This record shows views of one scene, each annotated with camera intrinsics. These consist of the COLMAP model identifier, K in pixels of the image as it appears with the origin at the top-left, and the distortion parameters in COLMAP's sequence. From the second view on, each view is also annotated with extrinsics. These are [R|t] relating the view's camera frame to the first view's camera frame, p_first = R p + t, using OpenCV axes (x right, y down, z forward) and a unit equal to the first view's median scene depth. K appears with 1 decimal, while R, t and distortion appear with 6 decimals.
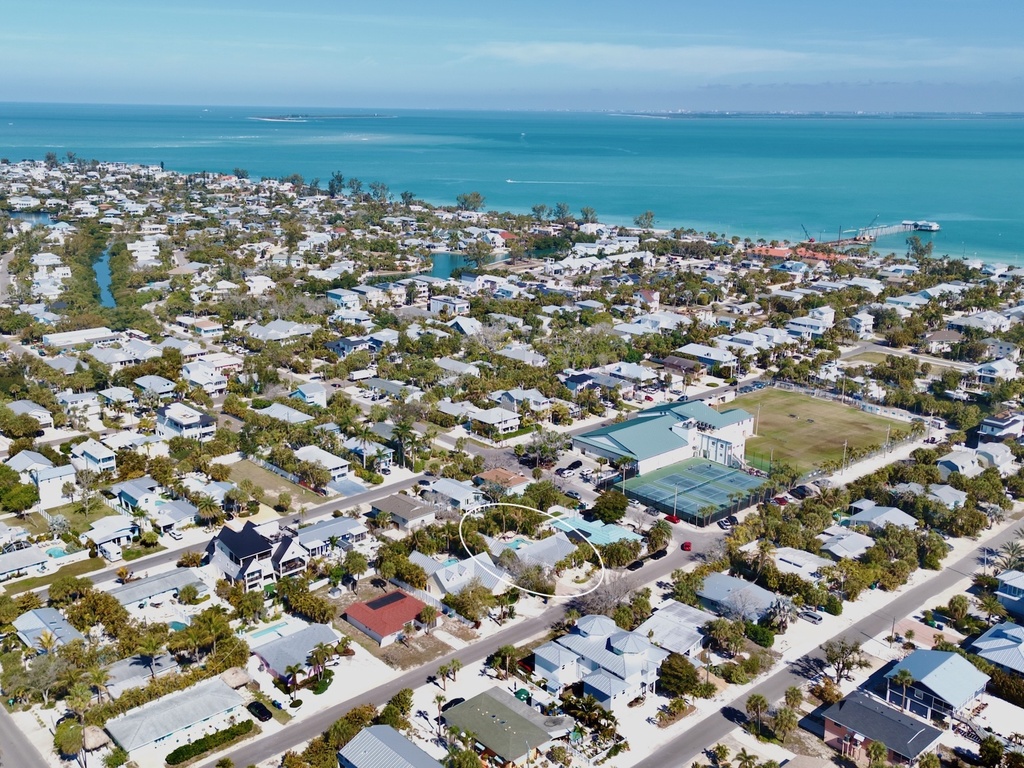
lens RADIAL K [[995.4, 0, 512.0], [0, 995.4, 384.0], [0, 0, 1]] dist [0.103477, -0.136459]
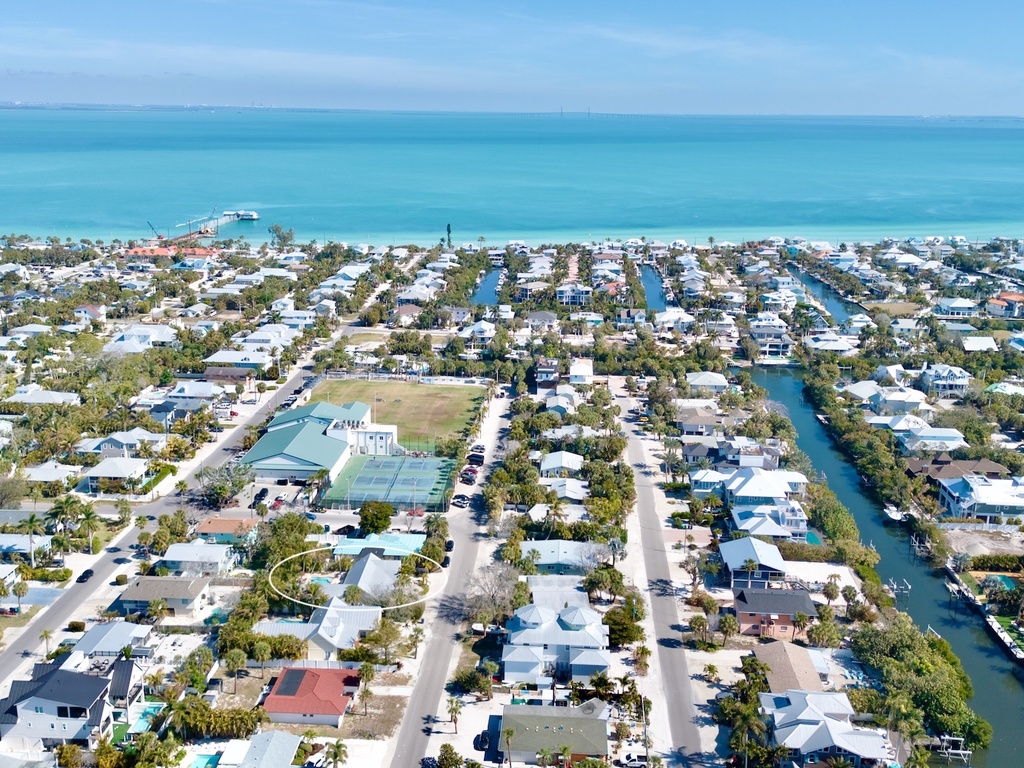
lens RADIAL K [[995.4, 0, 512.0], [0, 995.4, 384.0], [0, 0, 1]] dist [0.103477, -0.136459]
pose [[0.722270, -0.185892, 0.666161, -0.367074], [0.180756, 0.980461, 0.077616, -0.047627], [-0.667572, 0.064353, 0.741759, 0.155445]]
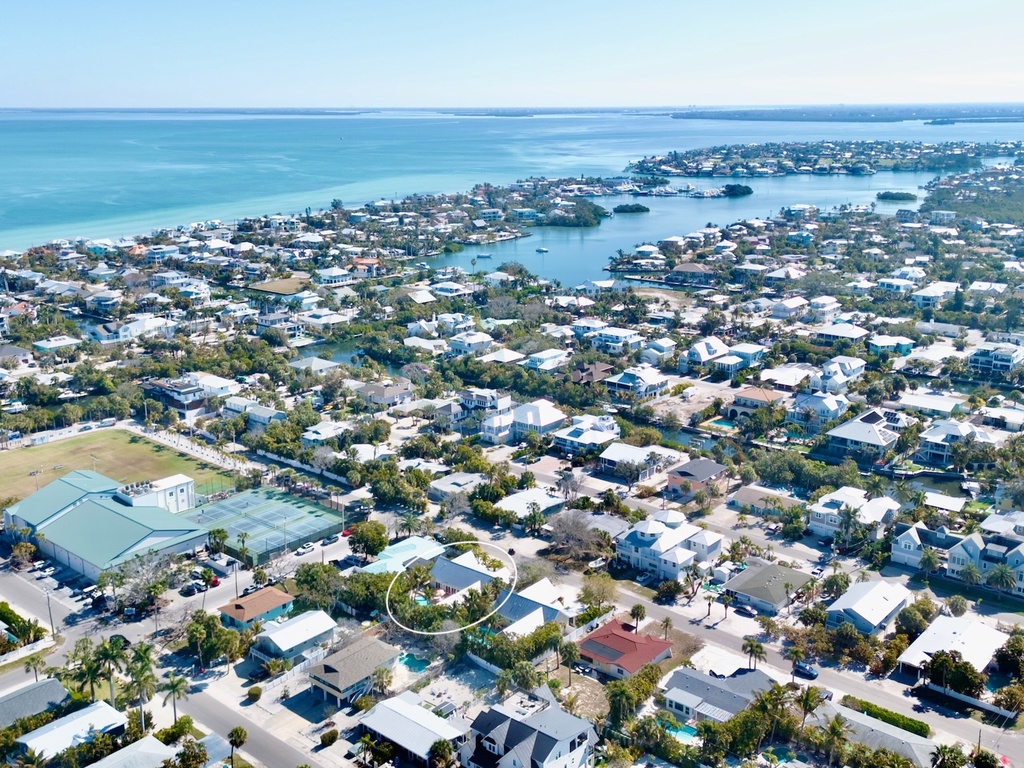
lens RADIAL K [[995.4, 0, 512.0], [0, 995.4, 384.0], [0, 0, 1]] dist [0.103477, -0.136459]
pose [[-0.115596, -0.278434, 0.953474, -0.659386], [0.268765, 0.915334, 0.299881, -0.217341], [-0.956244, 0.290926, -0.030976, 0.731414]]
